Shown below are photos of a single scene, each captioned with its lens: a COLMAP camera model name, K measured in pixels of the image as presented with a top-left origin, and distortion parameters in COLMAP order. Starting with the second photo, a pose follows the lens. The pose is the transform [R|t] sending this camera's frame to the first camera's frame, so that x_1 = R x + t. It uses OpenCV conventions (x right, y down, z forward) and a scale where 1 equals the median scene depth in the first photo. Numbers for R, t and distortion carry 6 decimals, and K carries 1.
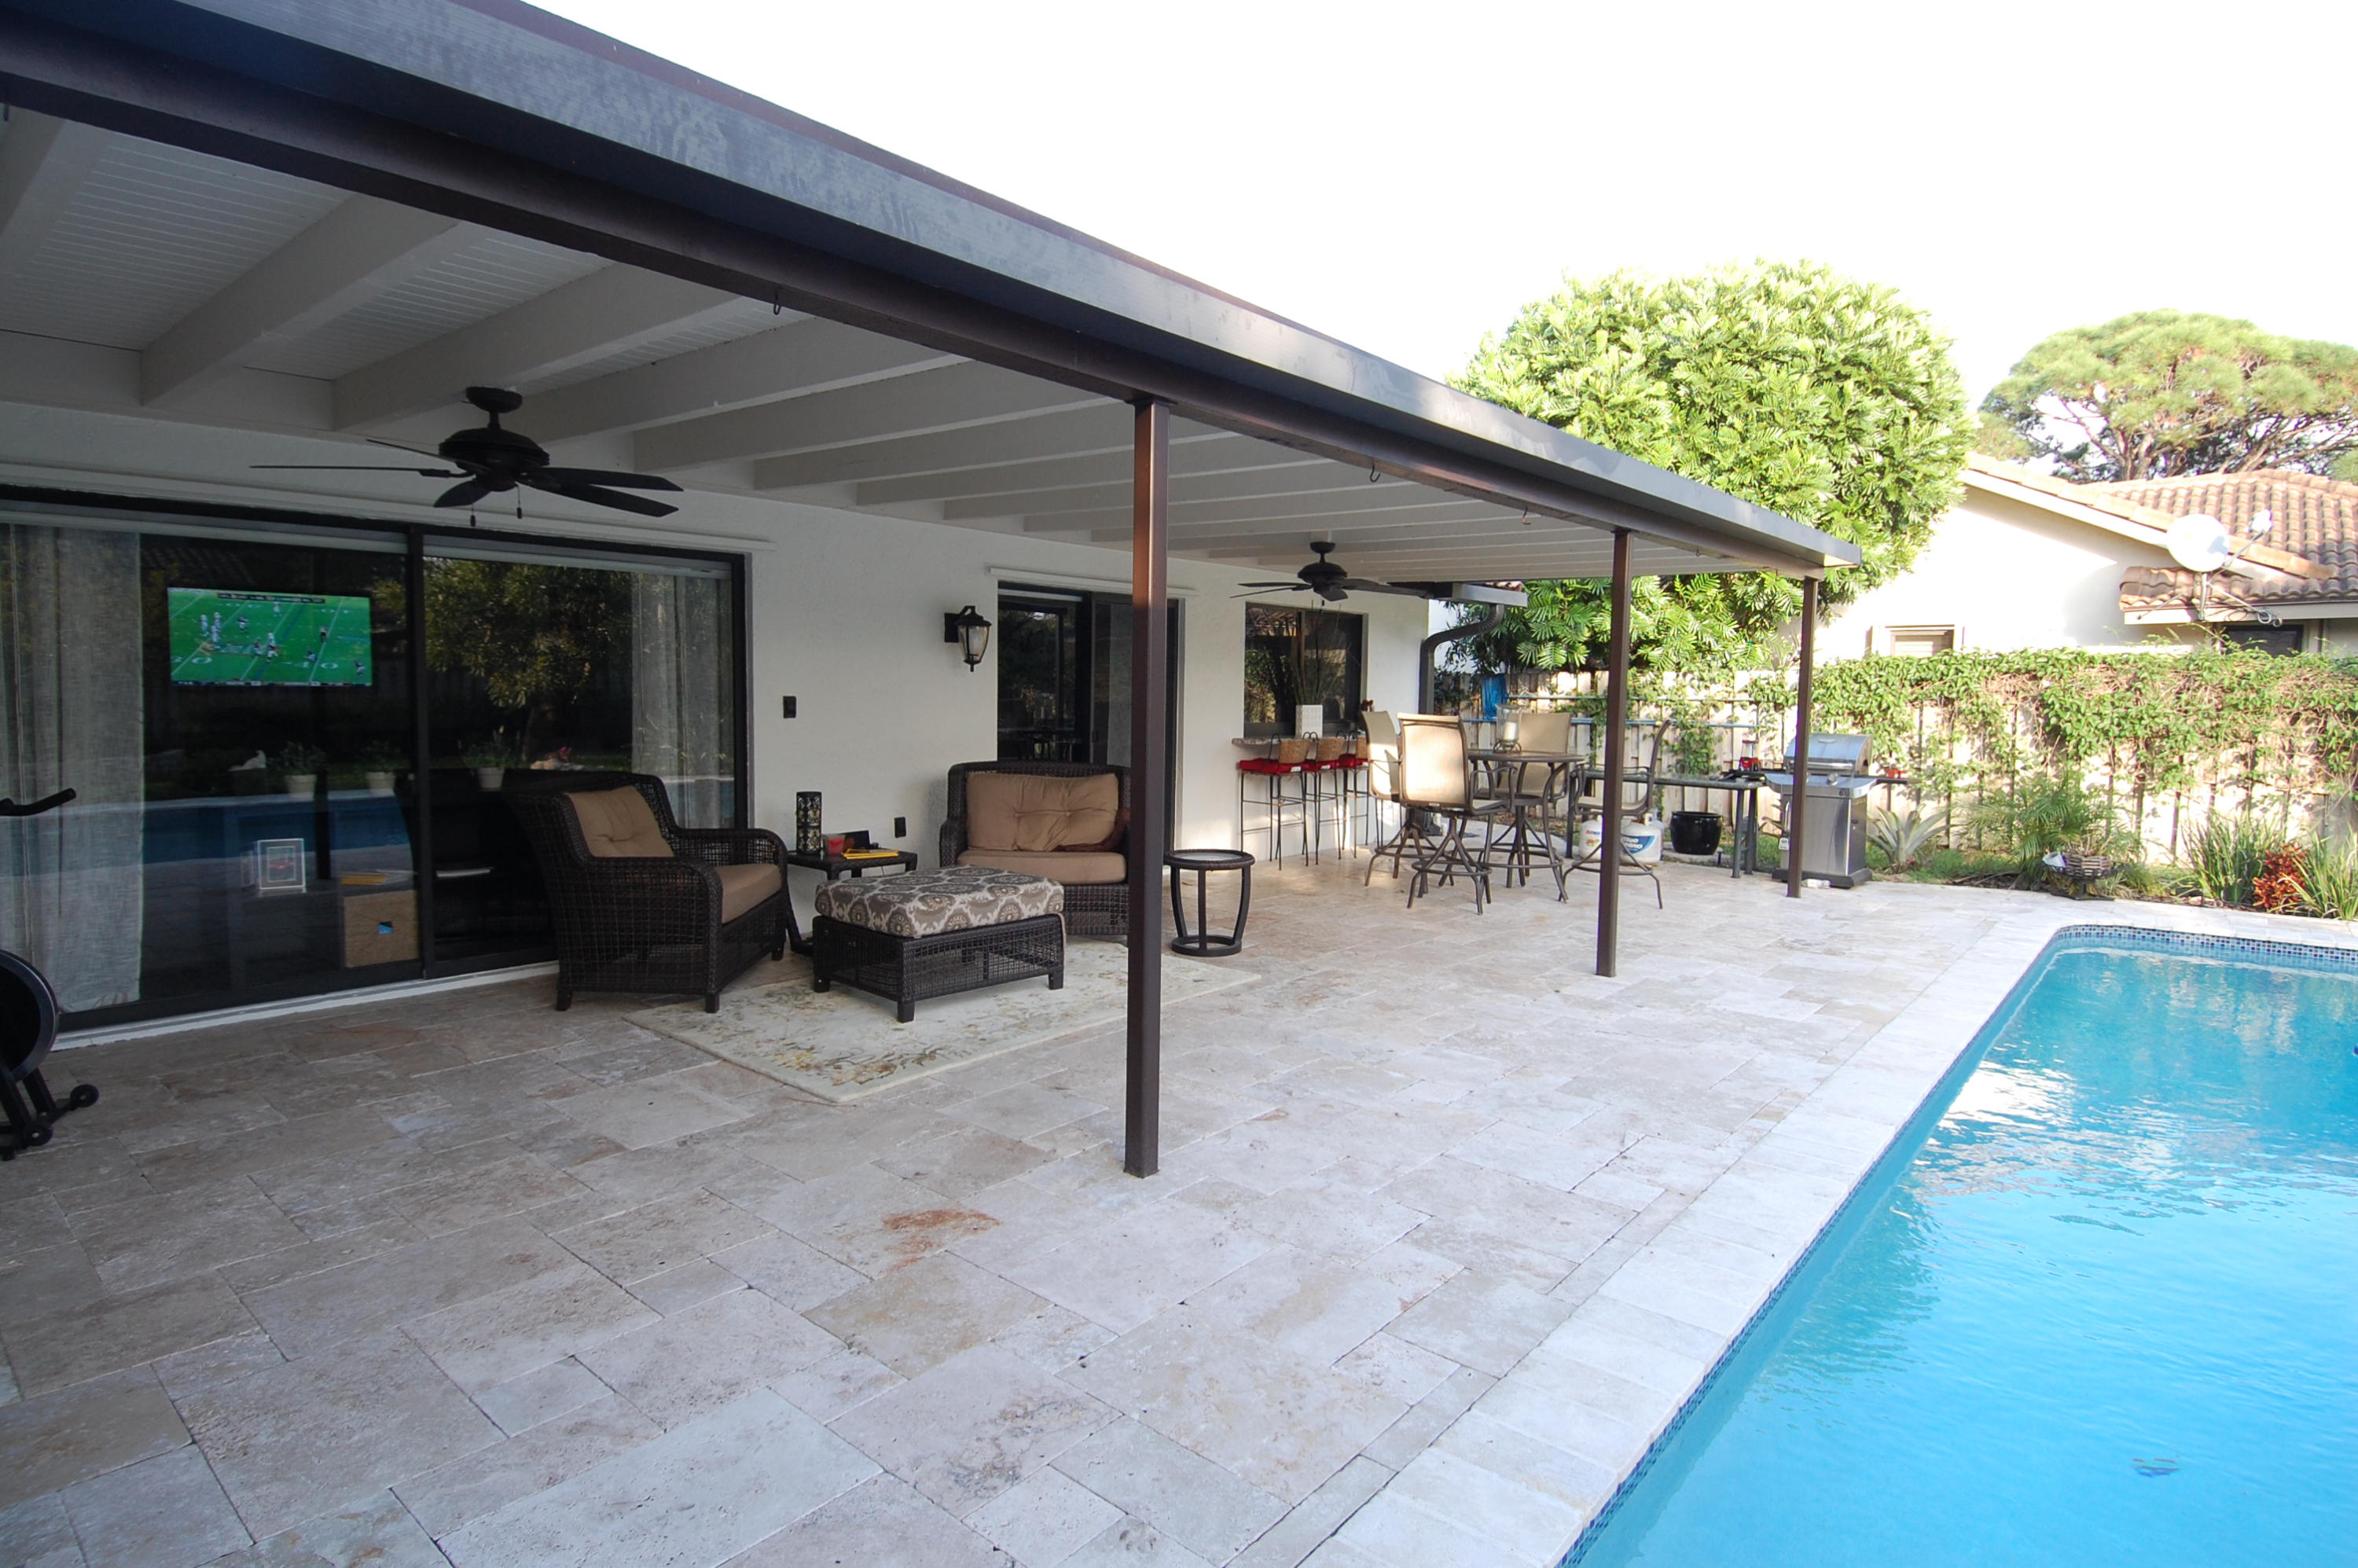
lens RADIAL K [[1213.5, 0, 1186.7], [0, 1213.5, 794.7], [0, 0, 1]] dist [0.003465, -0.021482]
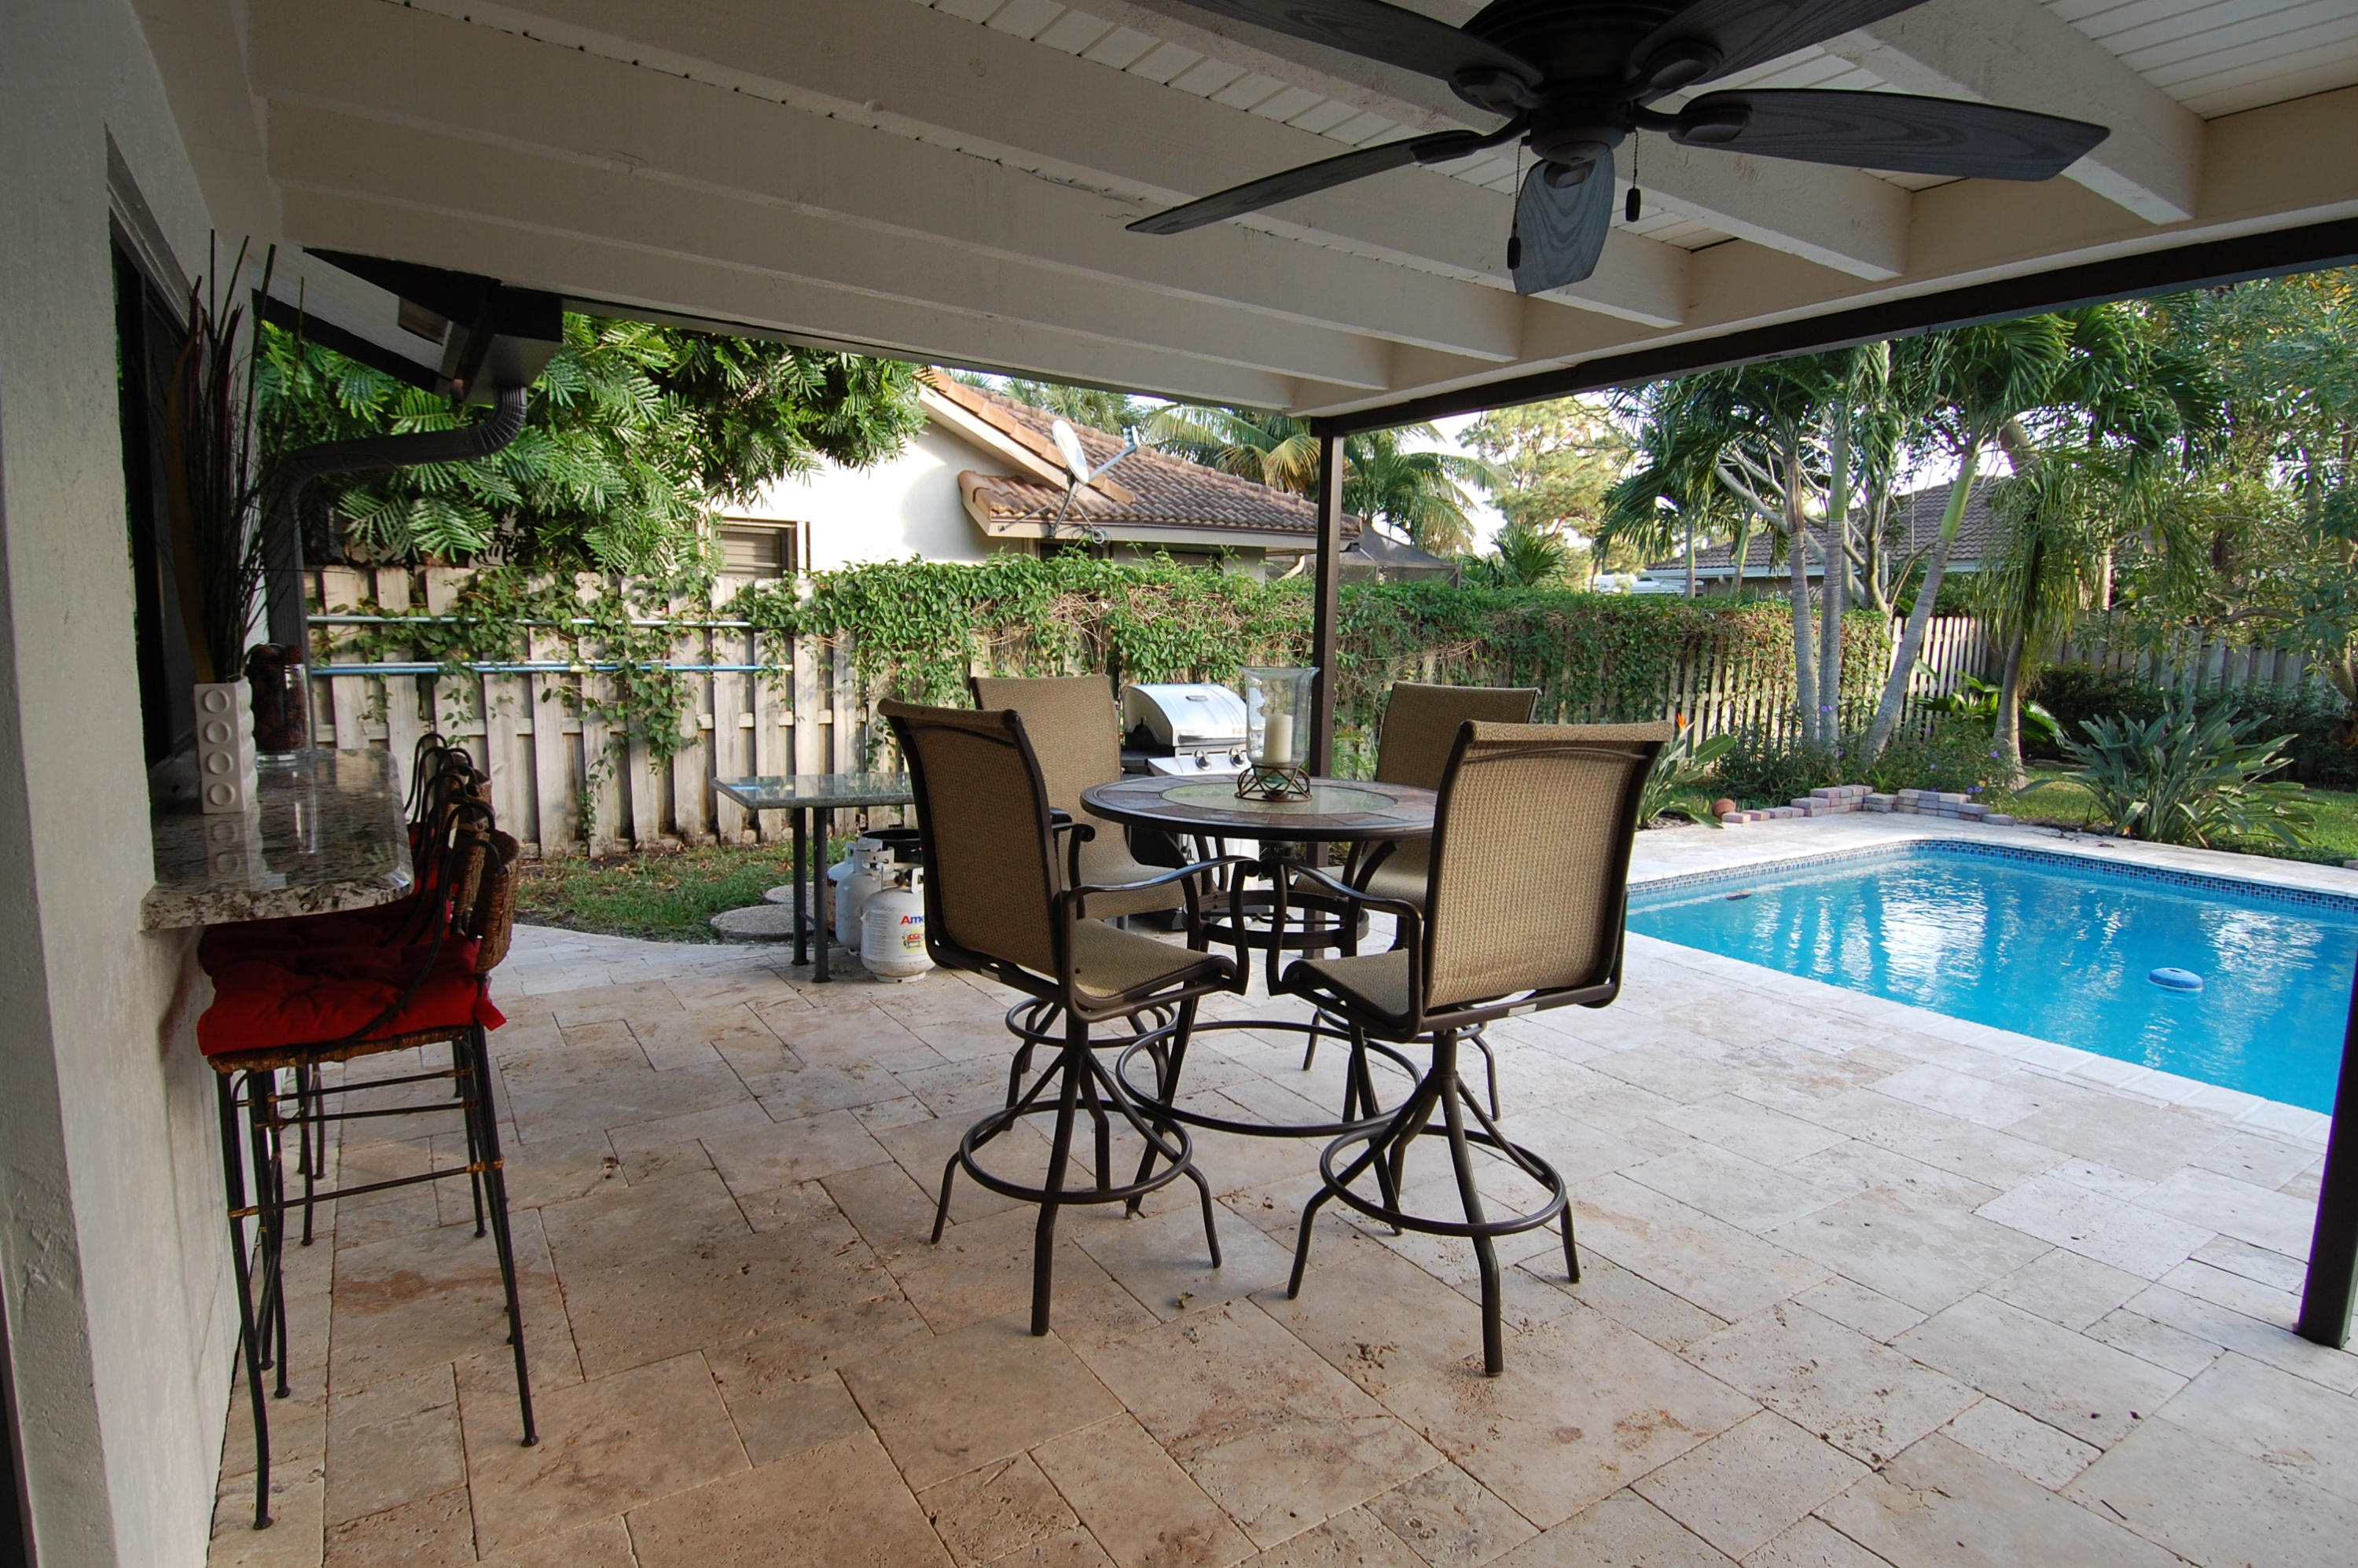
lens RADIAL K [[1213.5, 0, 1163.8], [0, 1213.5, 786.6], [0, 0, 1]] dist [0.003465, -0.021482]
pose [[0.271258, -0.137110, 0.952691, -0.137772], [0.068460, 0.990043, 0.122994, -0.120328], [-0.960069, 0.031858, 0.277943, 1.290703]]
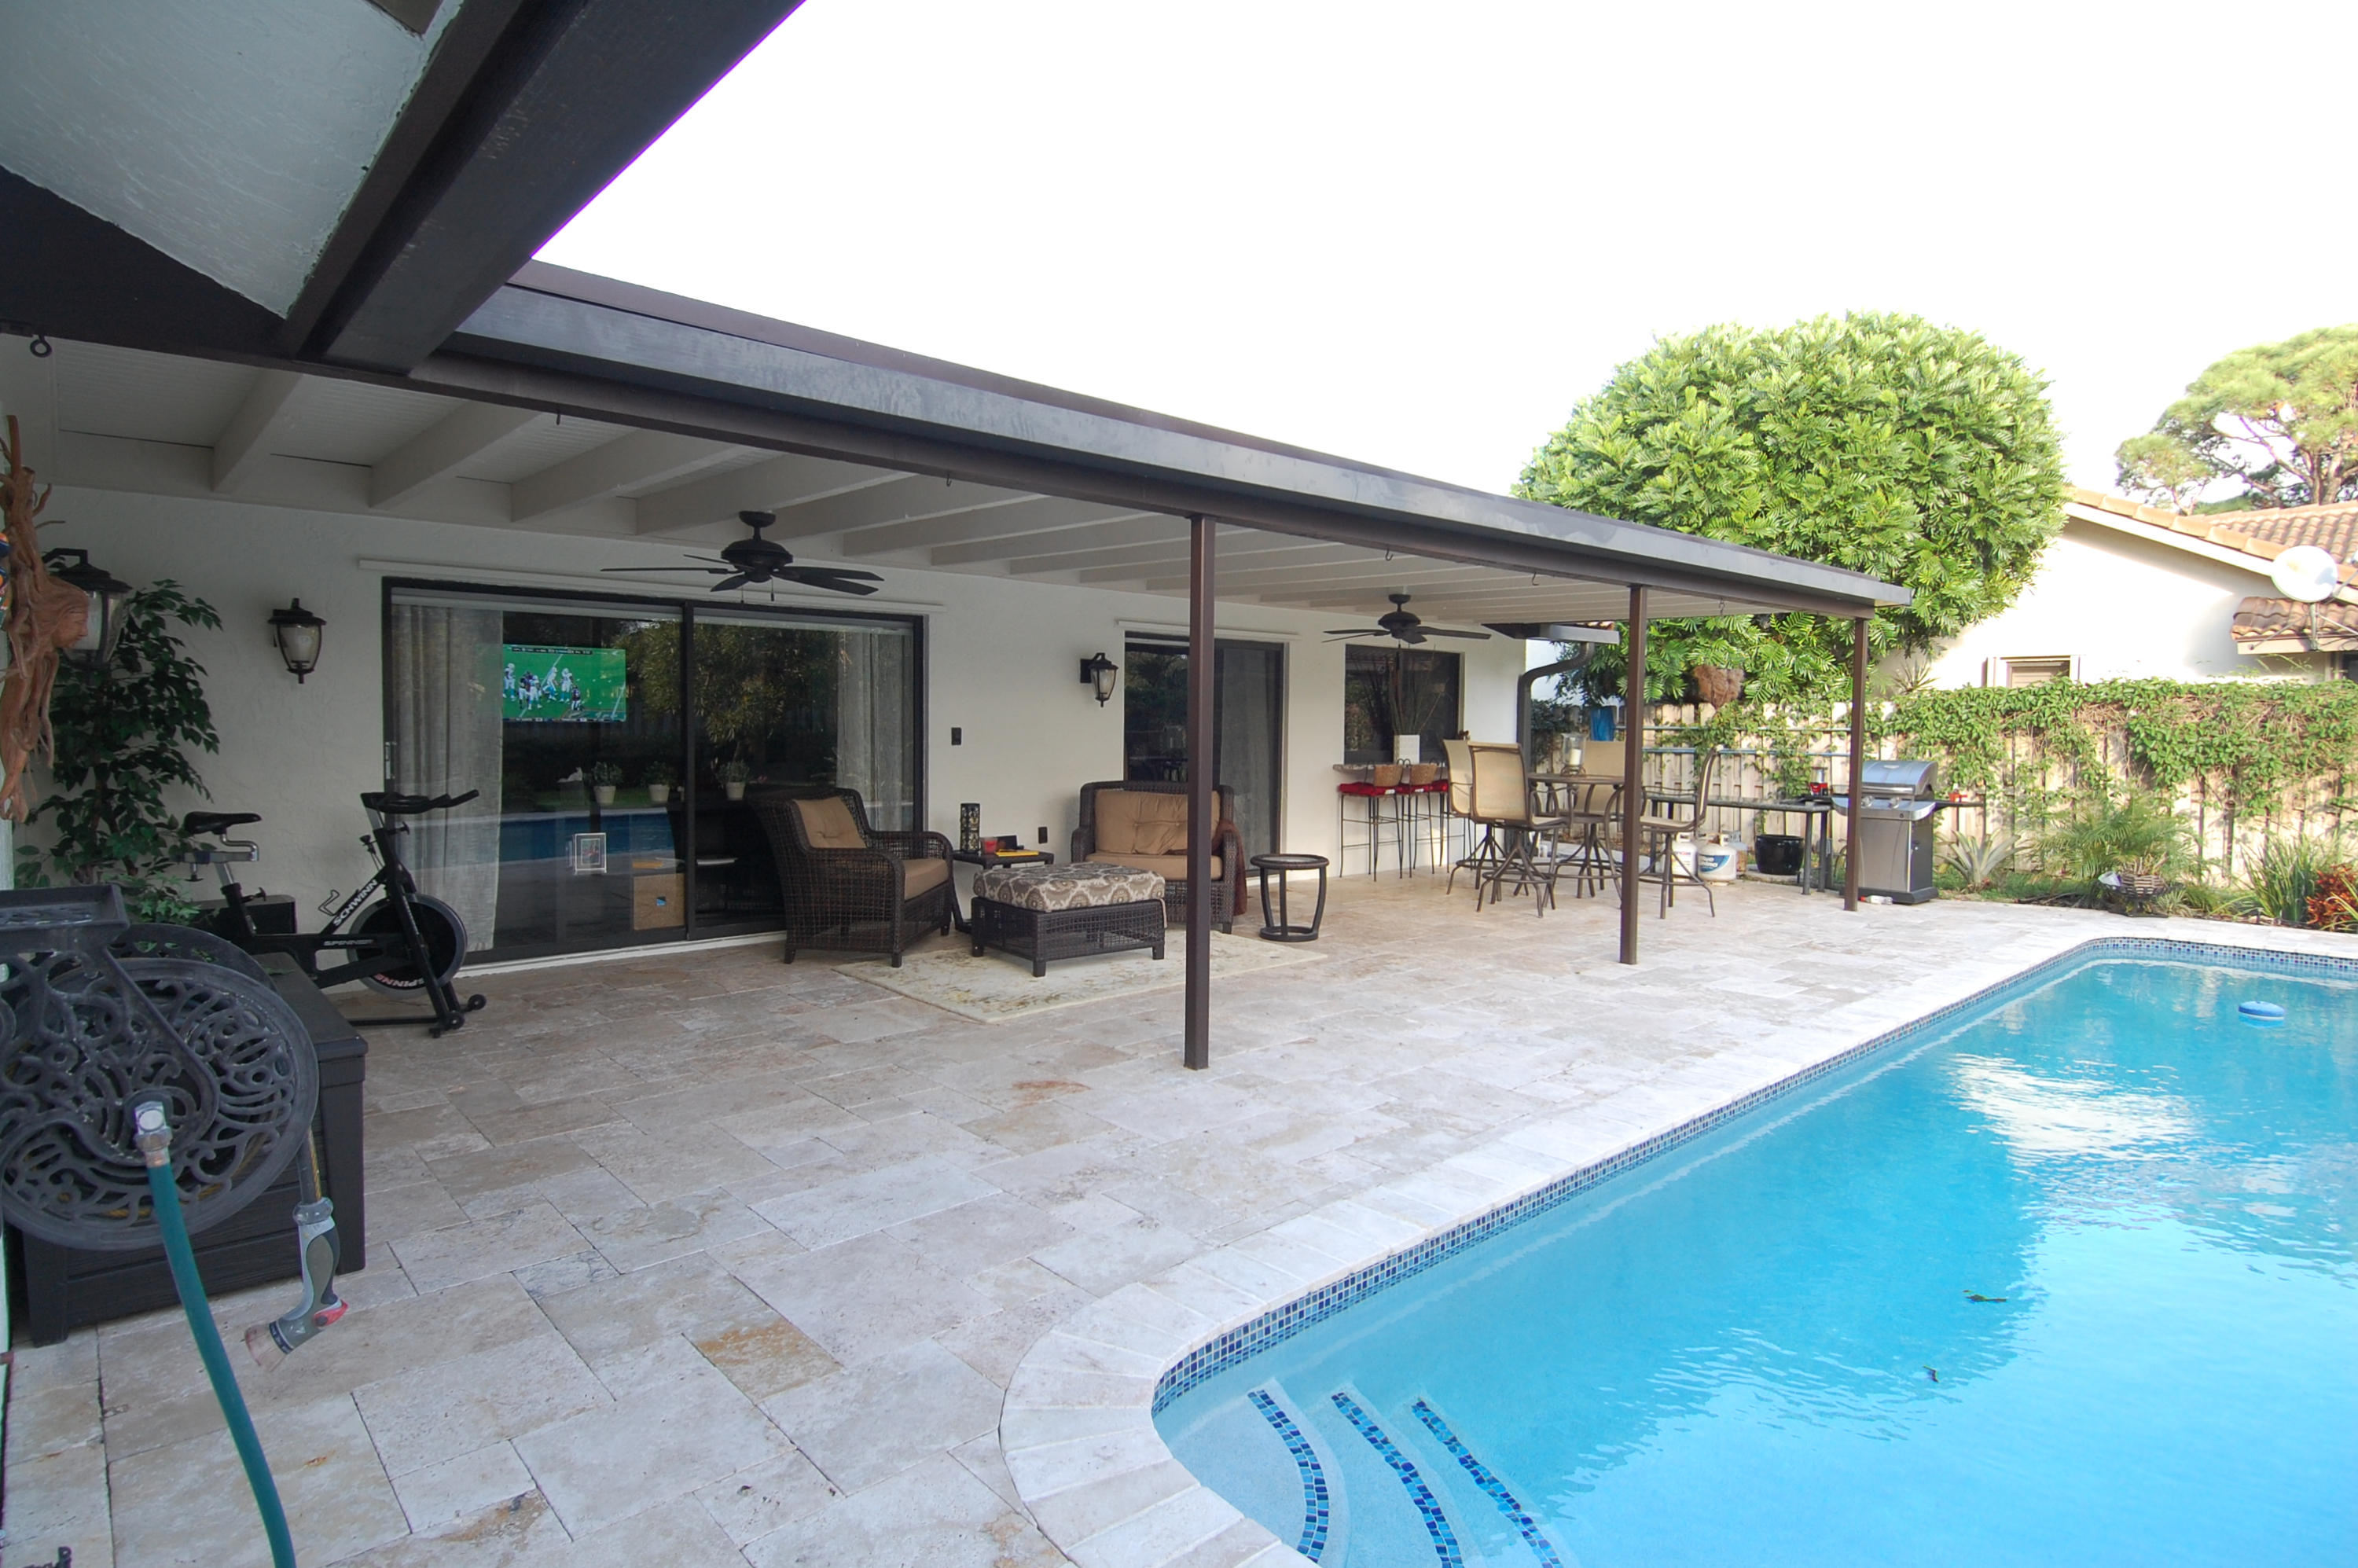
lens RADIAL K [[1213.5, 0, 1186.2], [0, 1213.5, 809.0], [0, 0, 1]] dist [0.003465, -0.021482]
pose [[0.991517, 0.005356, -0.129870, 0.075032], [-0.007542, 0.999838, -0.016343, 0.022599], [0.129761, 0.017184, 0.991396, -0.220683]]
